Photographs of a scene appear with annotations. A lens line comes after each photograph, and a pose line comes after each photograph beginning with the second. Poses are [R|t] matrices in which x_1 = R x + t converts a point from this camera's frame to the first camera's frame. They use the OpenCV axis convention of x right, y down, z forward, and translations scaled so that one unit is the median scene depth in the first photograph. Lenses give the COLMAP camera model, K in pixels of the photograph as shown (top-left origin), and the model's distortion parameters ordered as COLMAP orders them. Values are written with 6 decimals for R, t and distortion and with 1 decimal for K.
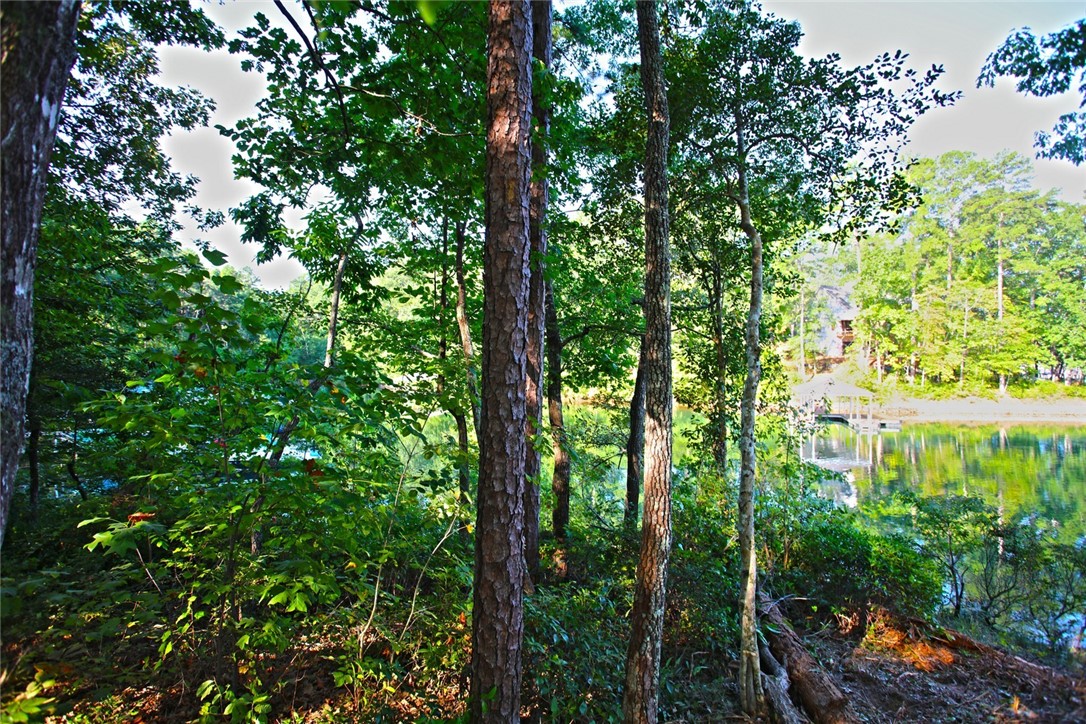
lens RADIAL K [[529.8, 0, 546.4], [0, 529.8, 364.2], [0, 0, 1]] dist [-0.066102, 0.030647]
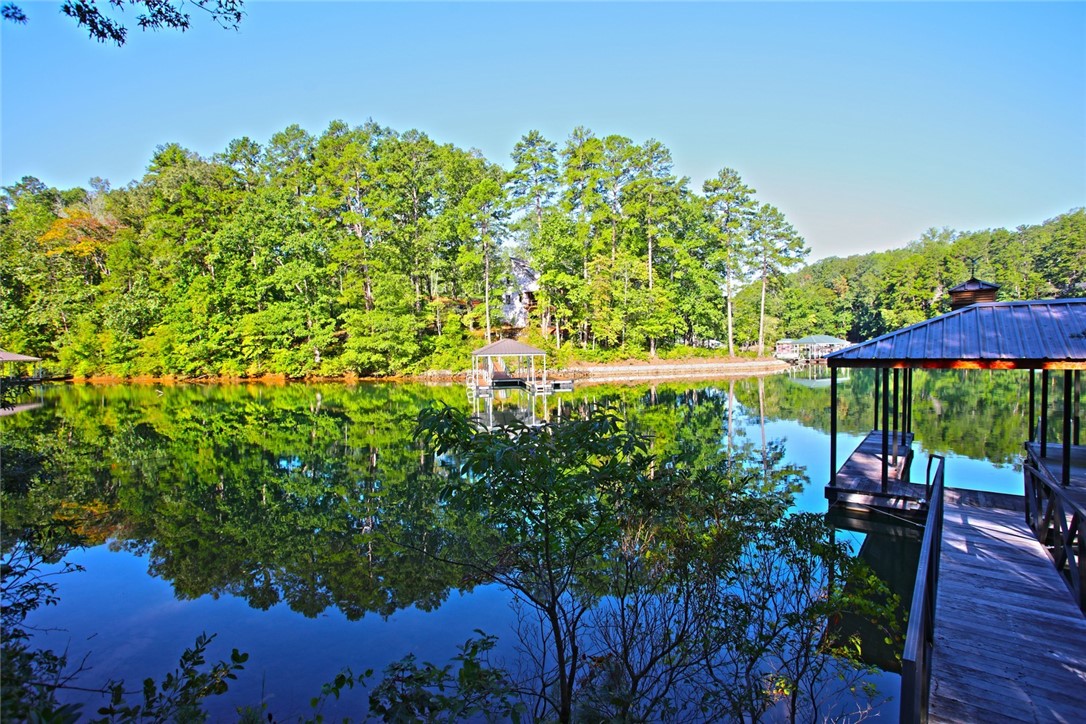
lens RADIAL K [[529.8, 0, 546.4], [0, 529.8, 364.2], [0, 0, 1]] dist [-0.066102, 0.030647]
pose [[0.861871, -0.029105, 0.506292, 0.104612], [0.013927, 0.999334, 0.033739, 0.036180], [-0.506937, -0.022027, 0.861702, 0.122175]]
